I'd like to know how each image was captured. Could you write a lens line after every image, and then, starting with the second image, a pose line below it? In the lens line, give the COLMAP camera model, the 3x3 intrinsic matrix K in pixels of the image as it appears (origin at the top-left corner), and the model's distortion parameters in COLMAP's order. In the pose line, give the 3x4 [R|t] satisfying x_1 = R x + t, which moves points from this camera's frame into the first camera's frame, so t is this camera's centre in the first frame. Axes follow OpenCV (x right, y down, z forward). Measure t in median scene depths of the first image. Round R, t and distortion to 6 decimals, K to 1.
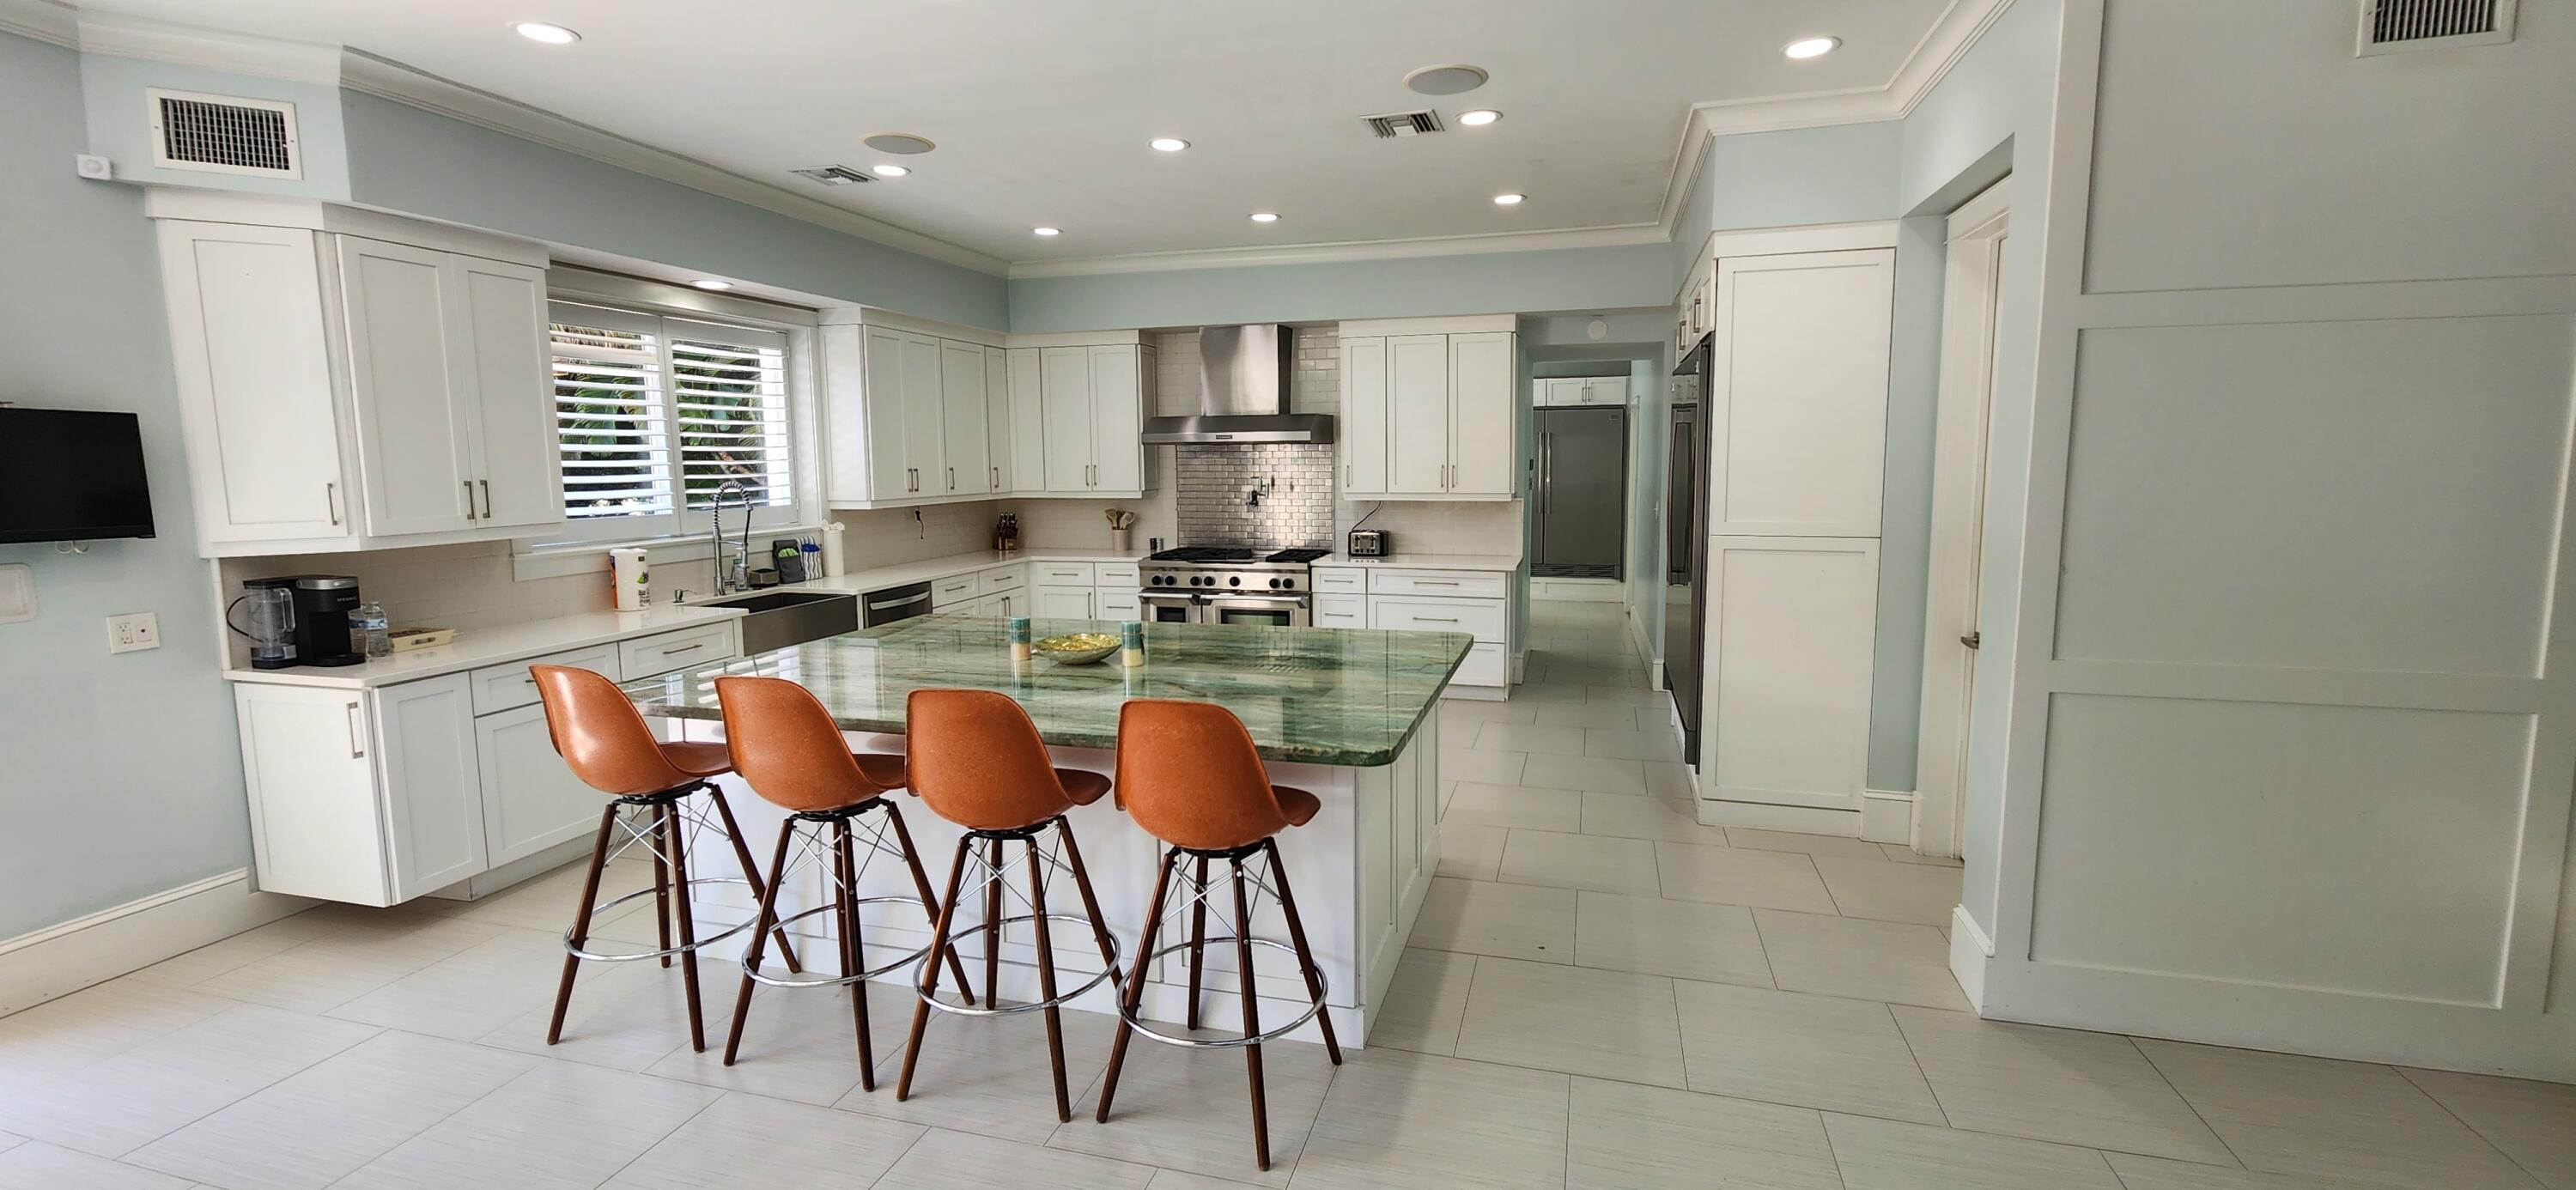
lens RADIAL K [[1049.6, 0, 1313.7], [0, 1049.6, 564.7], [0, 0, 1]] dist [-0.002382, 0.000154]
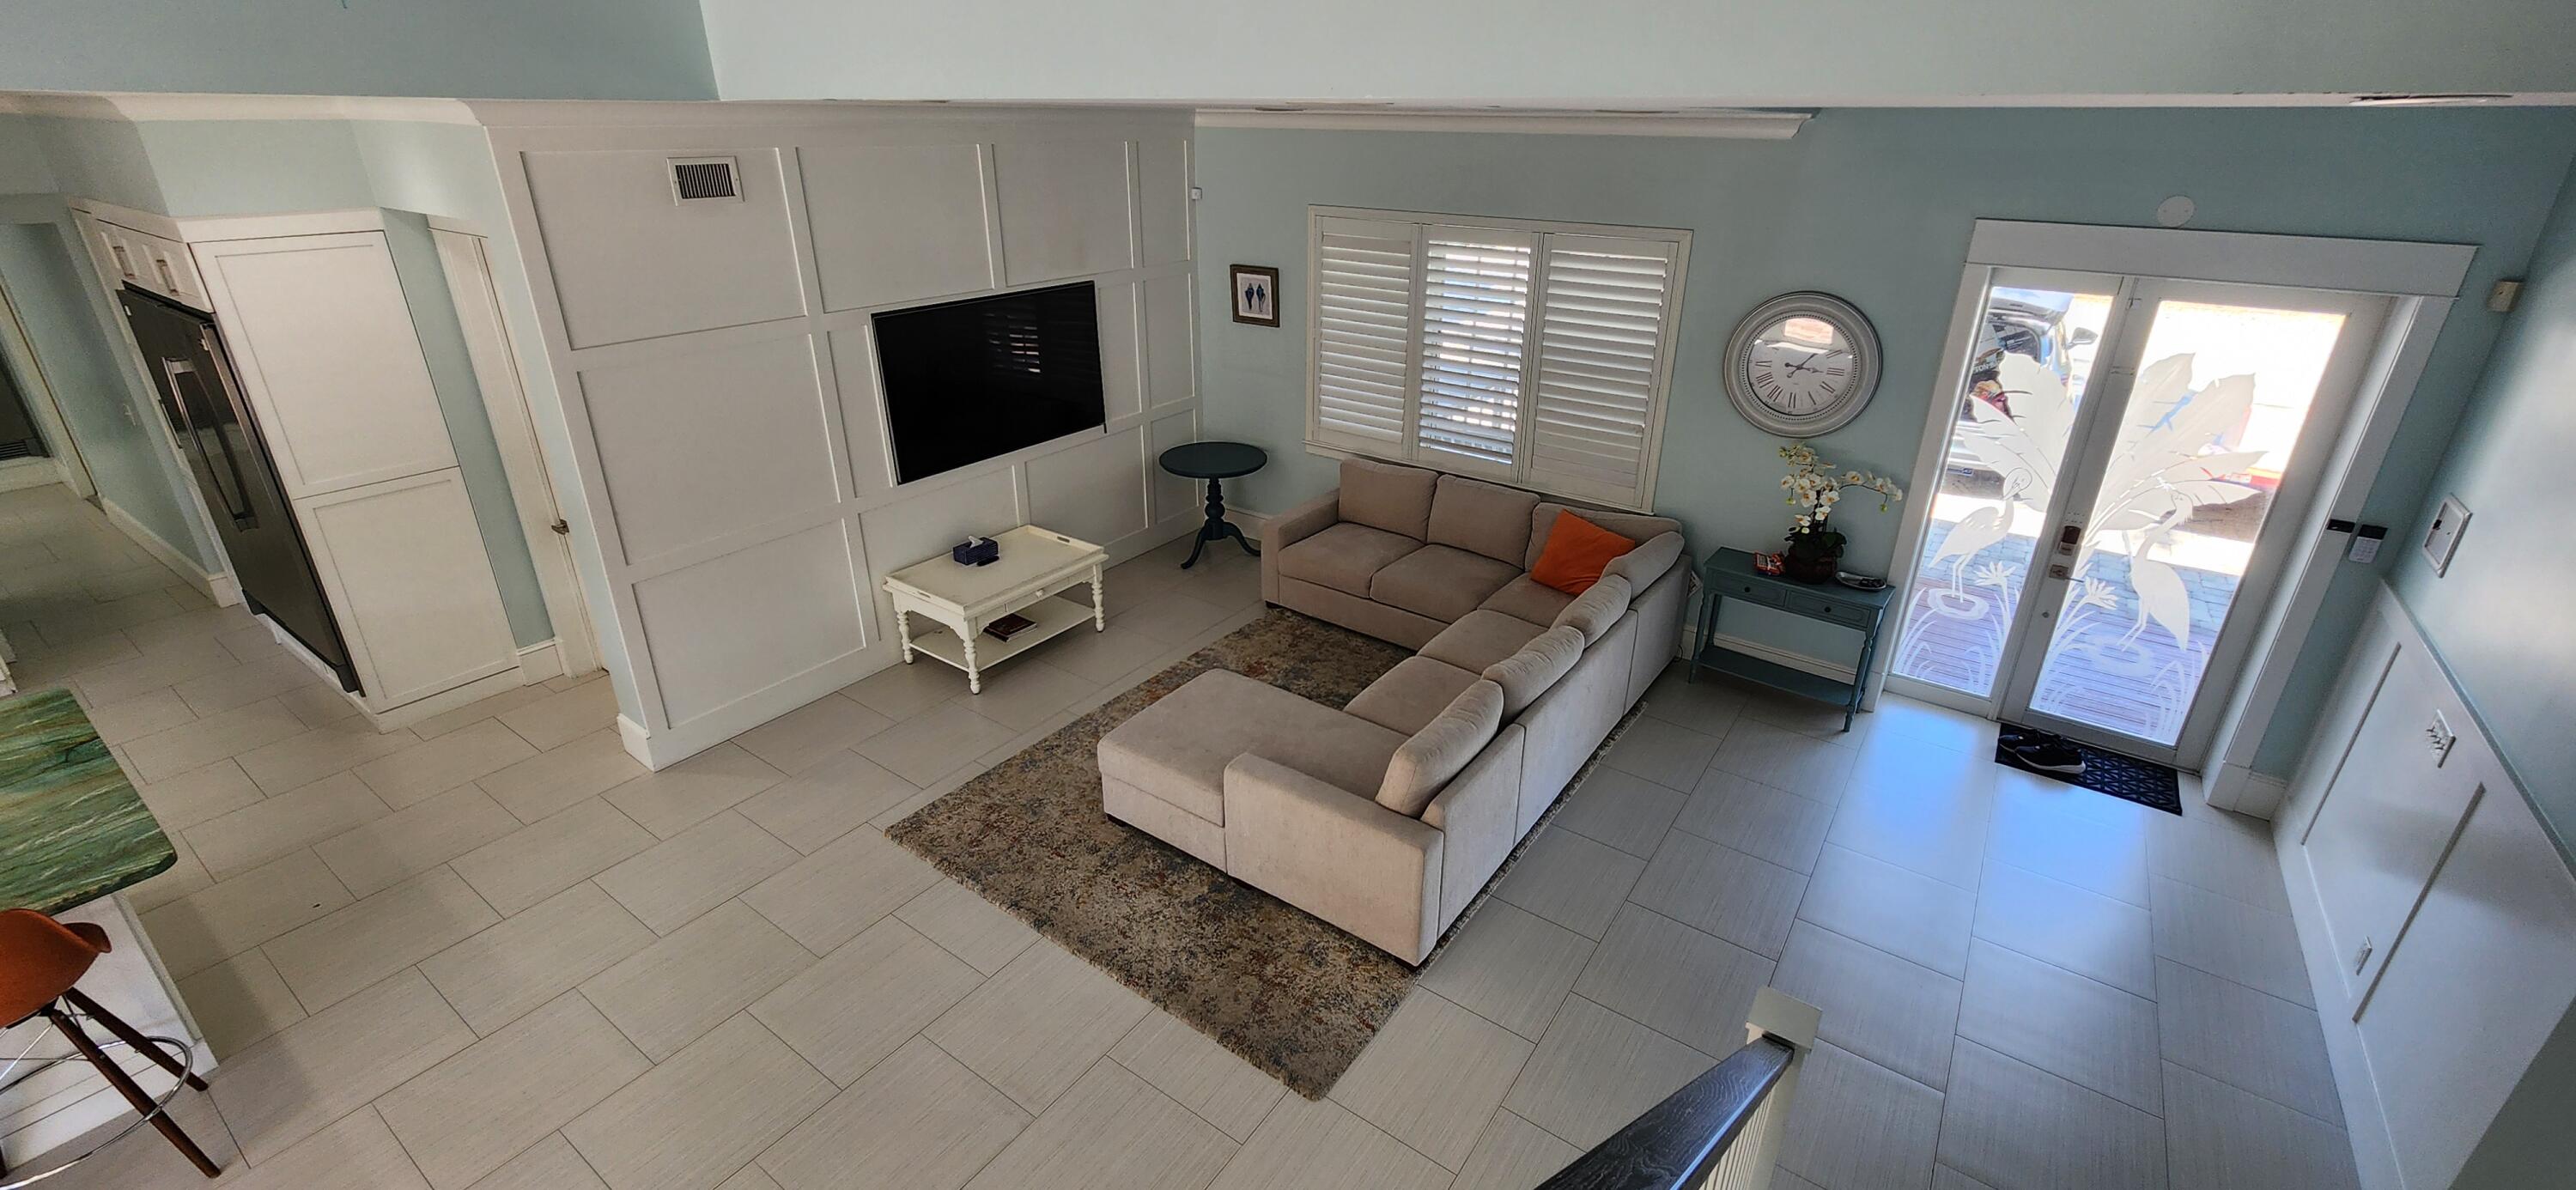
lens RADIAL K [[1049.6, 0, 1317.8], [0, 1049.6, 564.9], [0, 0, 1]] dist [-0.002382, 0.000154]
pose [[0.334363, -0.360341, 0.870836, -0.270570], [0.087946, 0.931917, 0.351848, -0.287302], [-0.938332, -0.041058, 0.343289, -0.430472]]
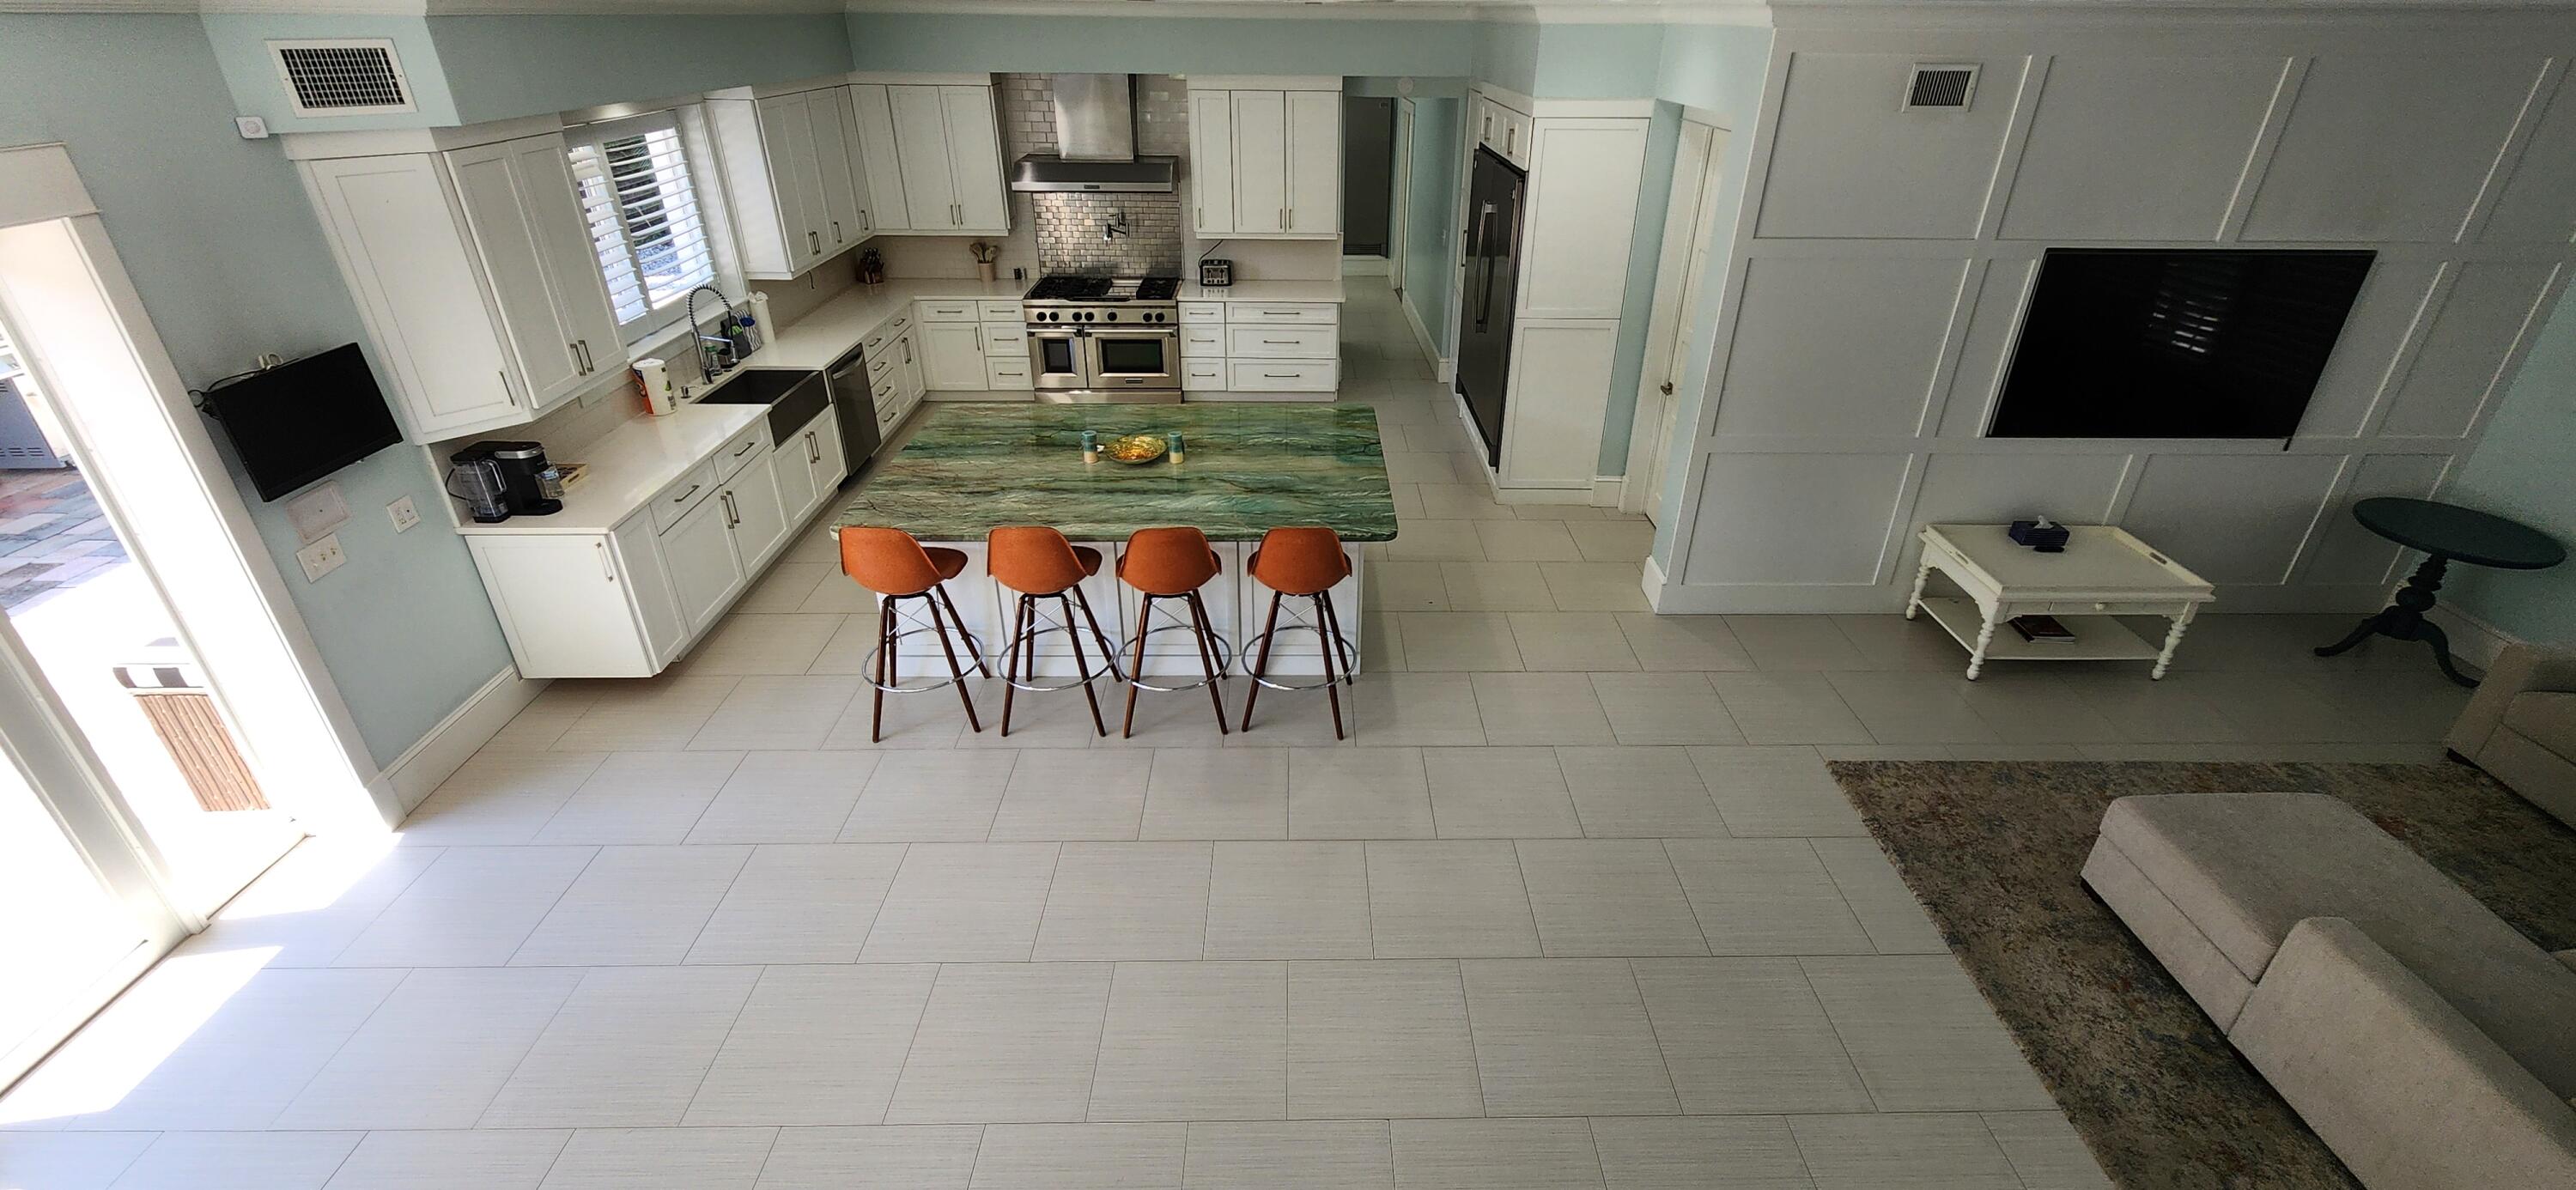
lens RADIAL K [[1049.6, 0, 1314.0], [0, 1049.6, 565.0], [0, 0, 1]] dist [-0.002382, 0.000154]
pose [[0.960735, -0.113989, 0.252970, -0.338619], [0.013225, 0.929492, 0.368605, -0.281783], [-0.277151, -0.350787, 0.894503, -0.394340]]
